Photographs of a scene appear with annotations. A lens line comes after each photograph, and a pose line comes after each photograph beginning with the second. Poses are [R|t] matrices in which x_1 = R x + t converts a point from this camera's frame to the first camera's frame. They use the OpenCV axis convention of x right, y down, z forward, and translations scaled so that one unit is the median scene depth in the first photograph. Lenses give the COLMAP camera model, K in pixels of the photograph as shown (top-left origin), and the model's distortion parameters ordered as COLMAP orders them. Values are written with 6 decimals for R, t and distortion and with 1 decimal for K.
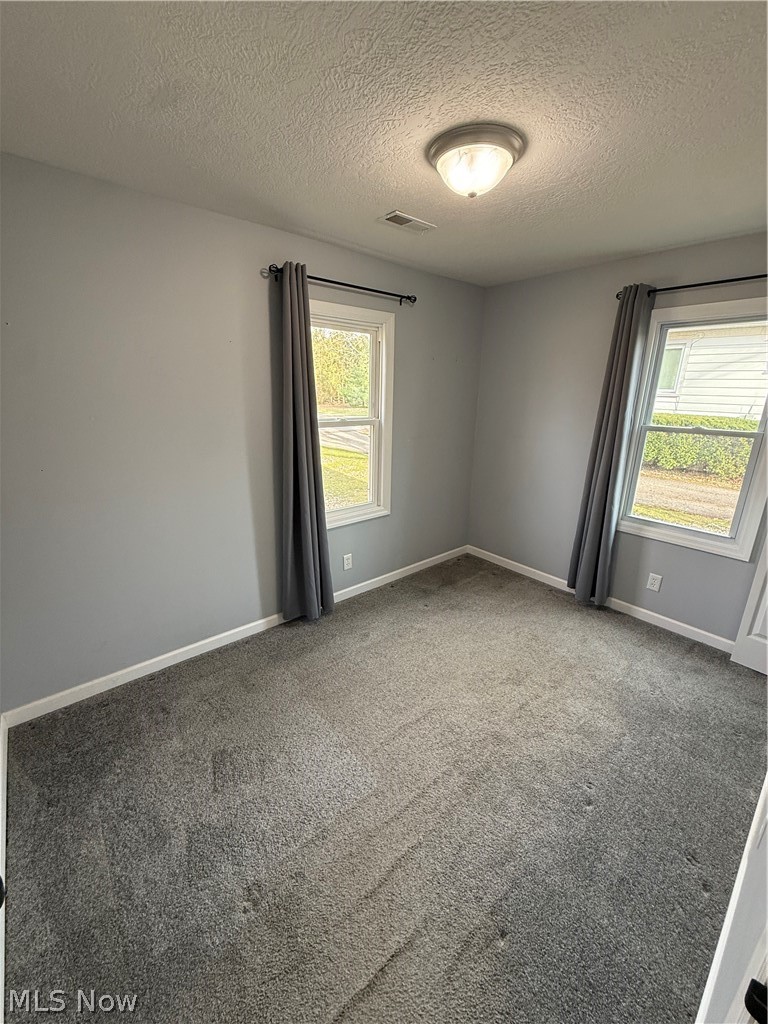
lens RADIAL K [[407.5, 0, 384.3], [0, 407.5, 509.0], [0, 0, 1]] dist [-0.001532, 0.000042]
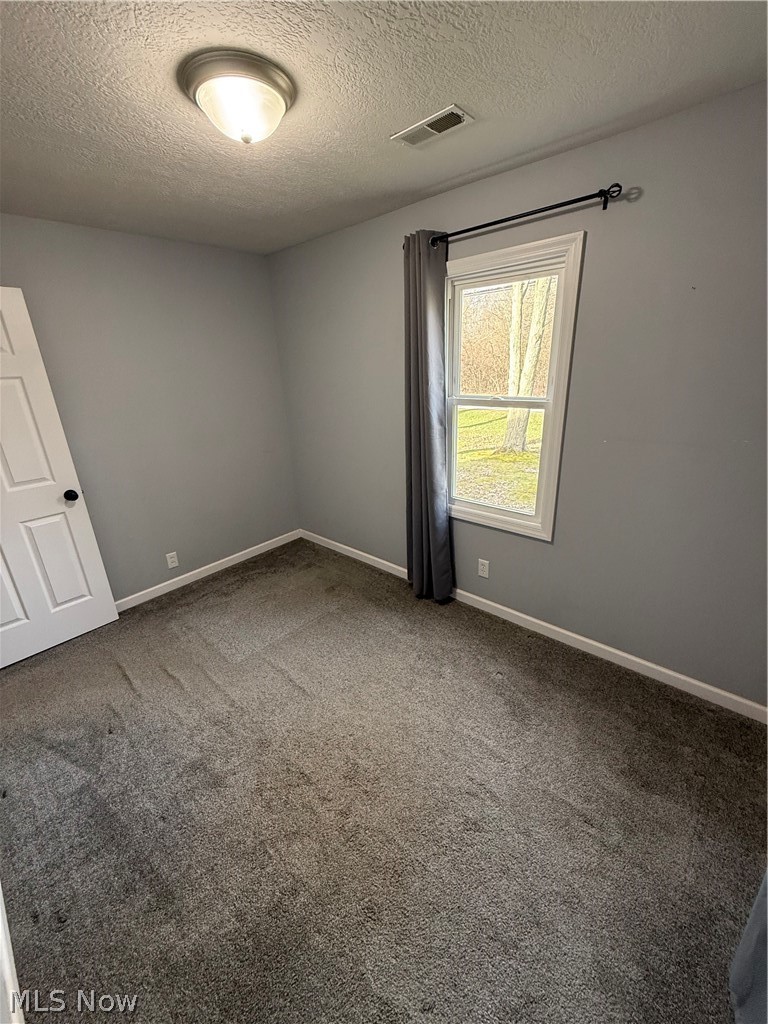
lens RADIAL K [[407.5, 0, 384.3], [0, 407.5, 509.0], [0, 0, 1]] dist [-0.001532, 0.000042]
pose [[0.124017, 0.315146, -0.940905, 0.842791], [-0.244382, 0.928719, 0.278854, -0.223911], [0.961716, 0.195357, 0.192193, 0.808603]]
